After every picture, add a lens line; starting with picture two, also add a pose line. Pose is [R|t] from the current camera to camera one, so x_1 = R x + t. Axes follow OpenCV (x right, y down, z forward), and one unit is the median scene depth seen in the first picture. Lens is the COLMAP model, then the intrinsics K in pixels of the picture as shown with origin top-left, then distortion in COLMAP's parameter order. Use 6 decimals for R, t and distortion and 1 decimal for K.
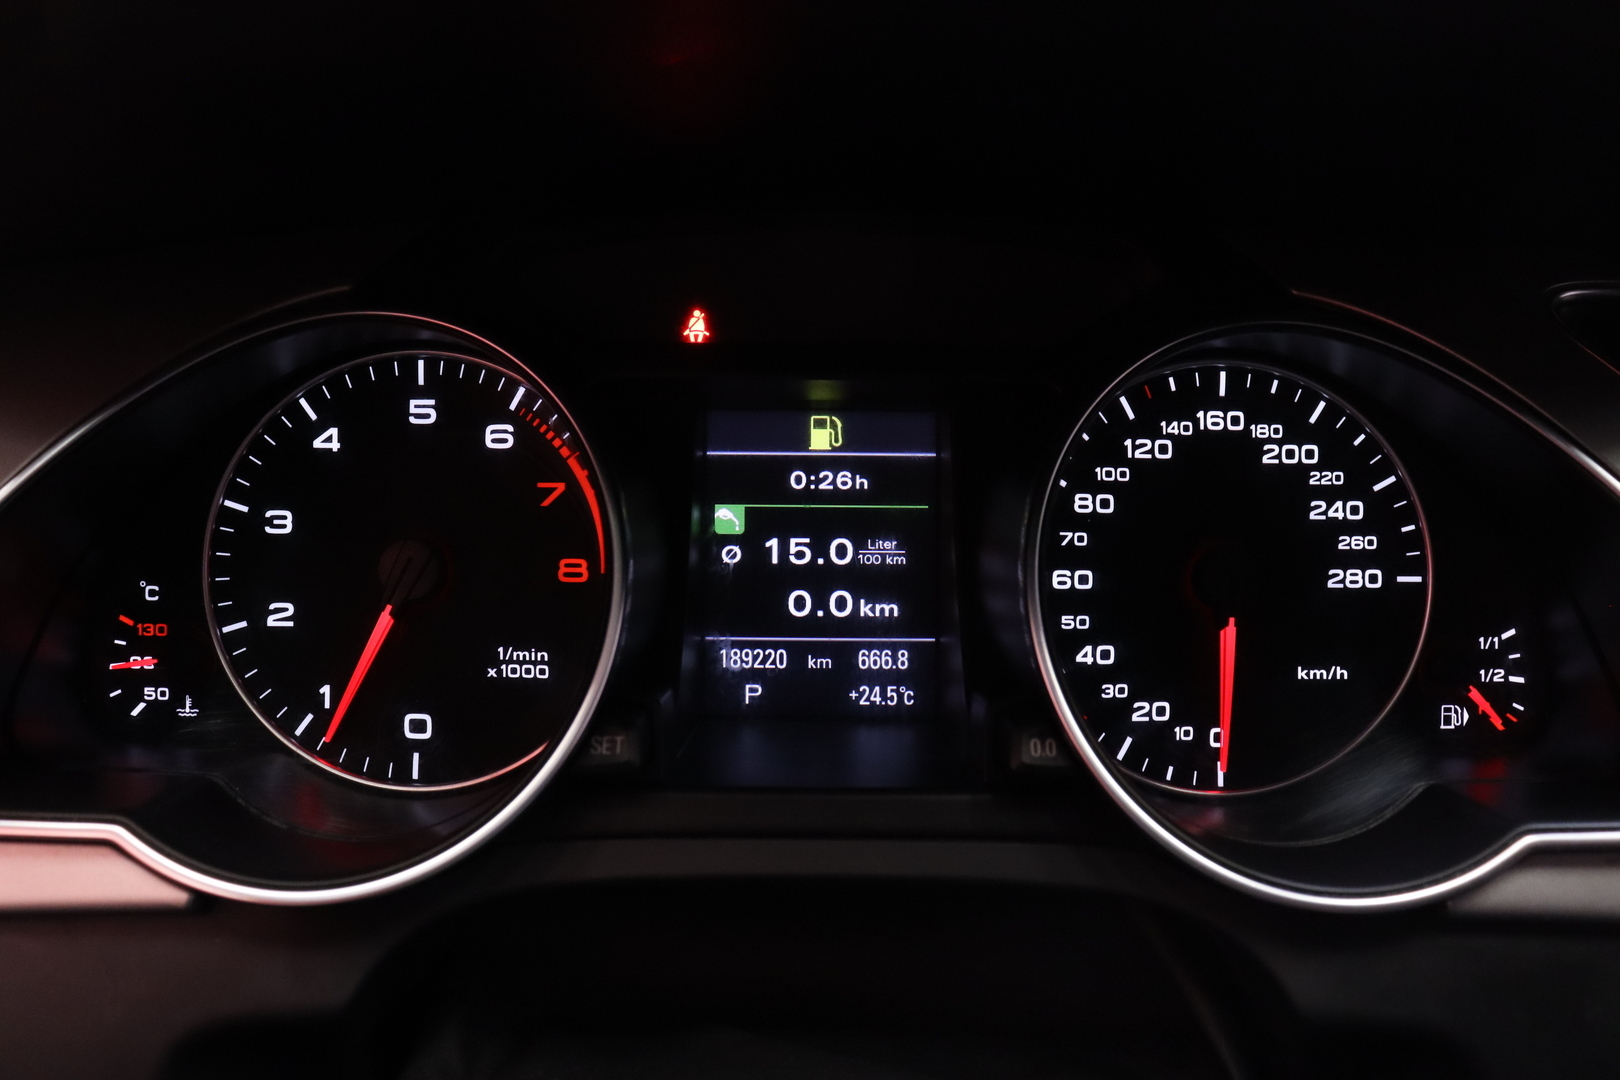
lens RADIAL K [[1287.2, 0, 802.5], [0, 1287.2, 523.5], [0, 0, 1]] dist [-0.175324, 0.115174]
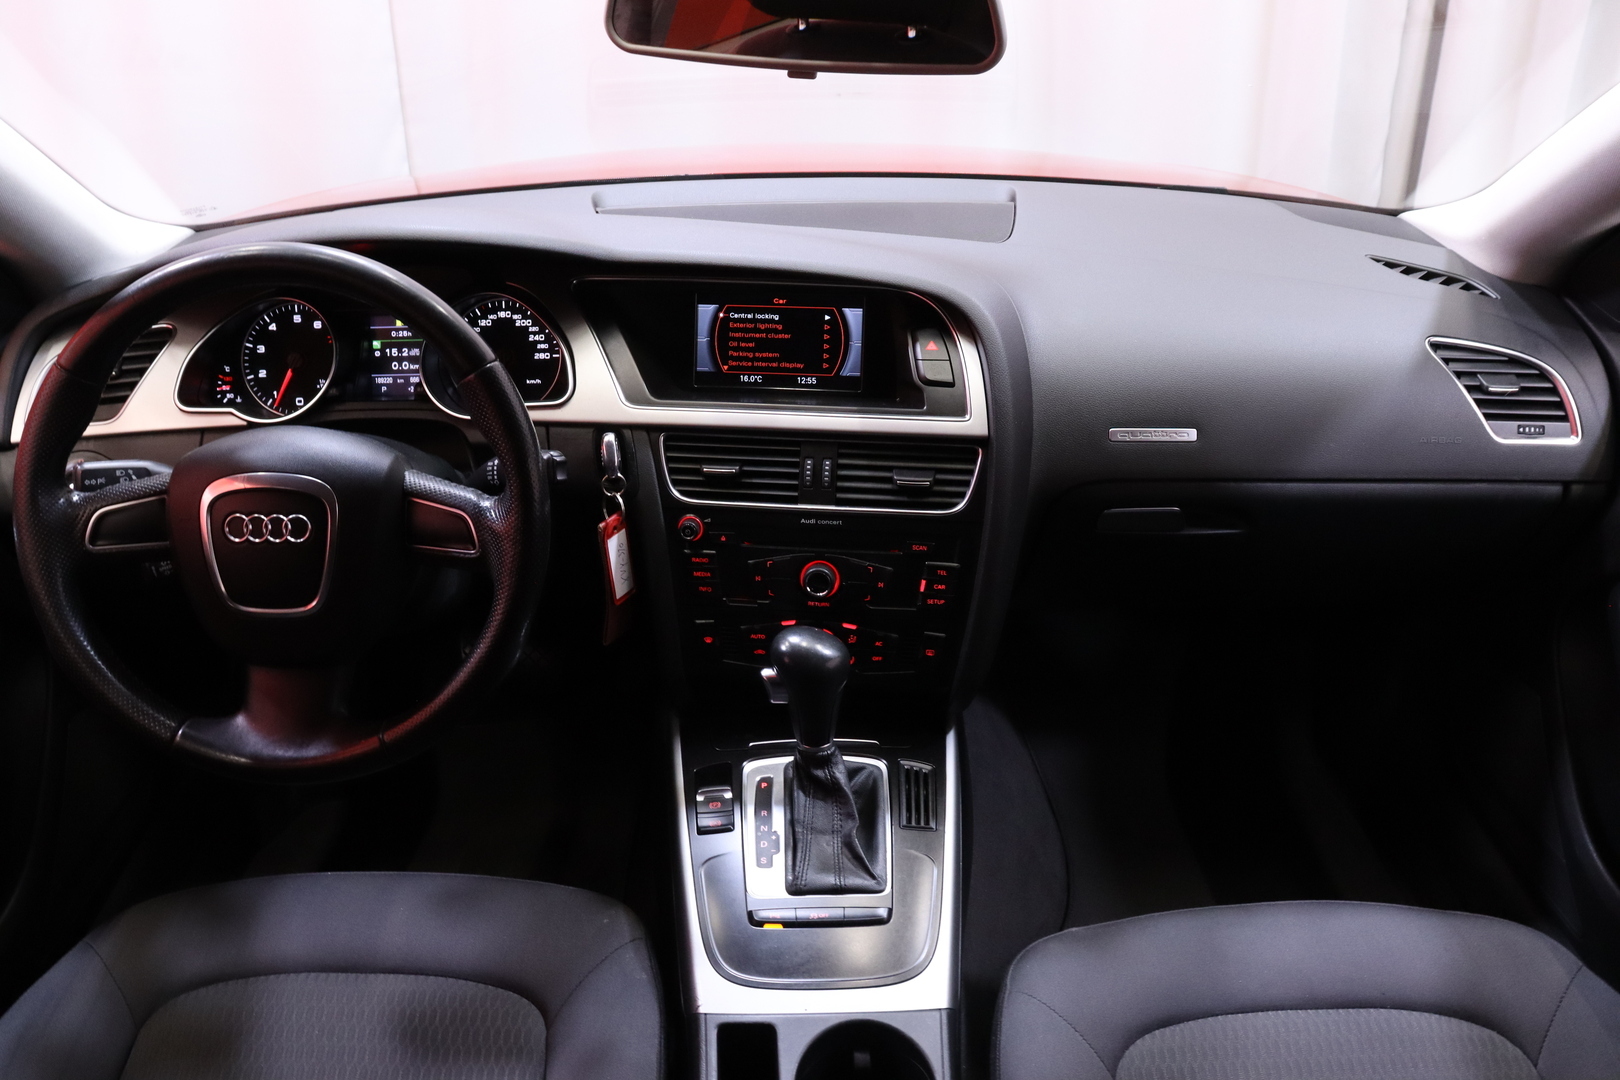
lens RADIAL K [[1287.2, 0, 800.1], [0, 1287.2, 533.6], [0, 0, 1]] dist [-0.175324, 0.115174]
pose [[0.999630, -0.018556, 0.019913, 1.129334], [0.015925, 0.992028, 0.125007, 0.107613], [-0.022073, -0.124644, 0.991956, -2.852079]]
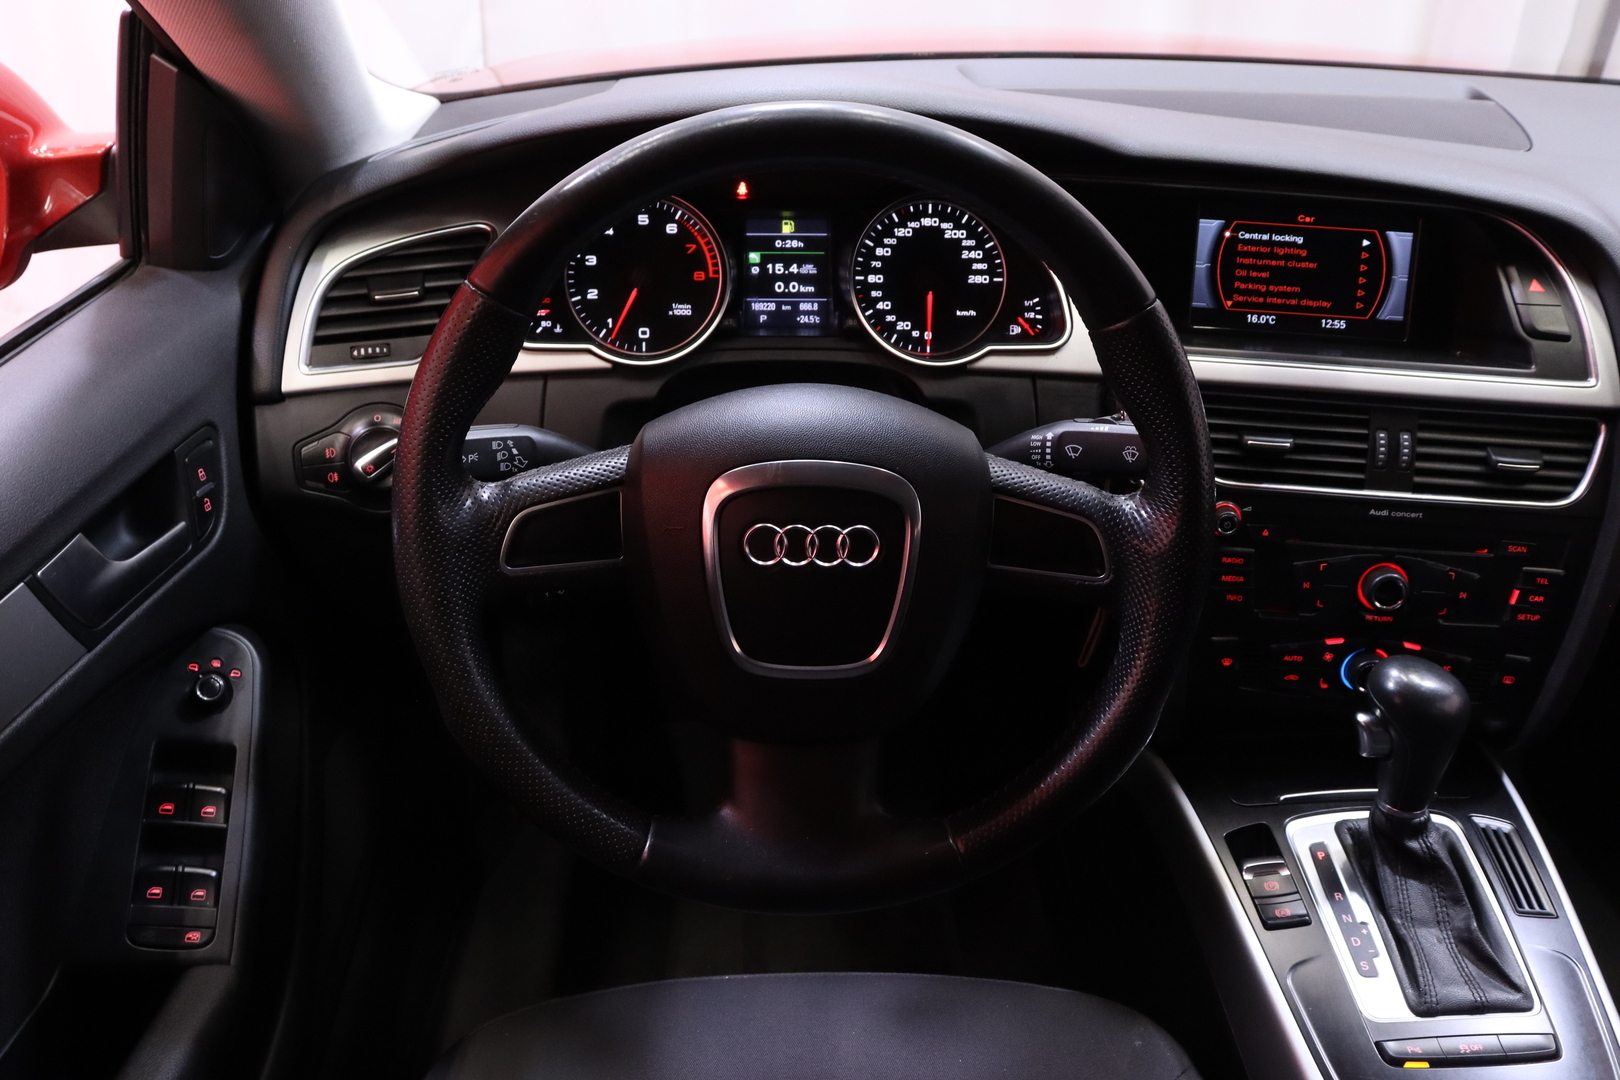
lens RADIAL K [[1287.2, 0, 794.4], [0, 1287.2, 536.8], [0, 0, 1]] dist [-0.175324, 0.115174]
pose [[0.999450, -0.010504, 0.031450, -0.064093], [0.004122, 0.980502, 0.196465, 0.047986], [-0.032900, -0.196228, 0.980006, -1.895934]]
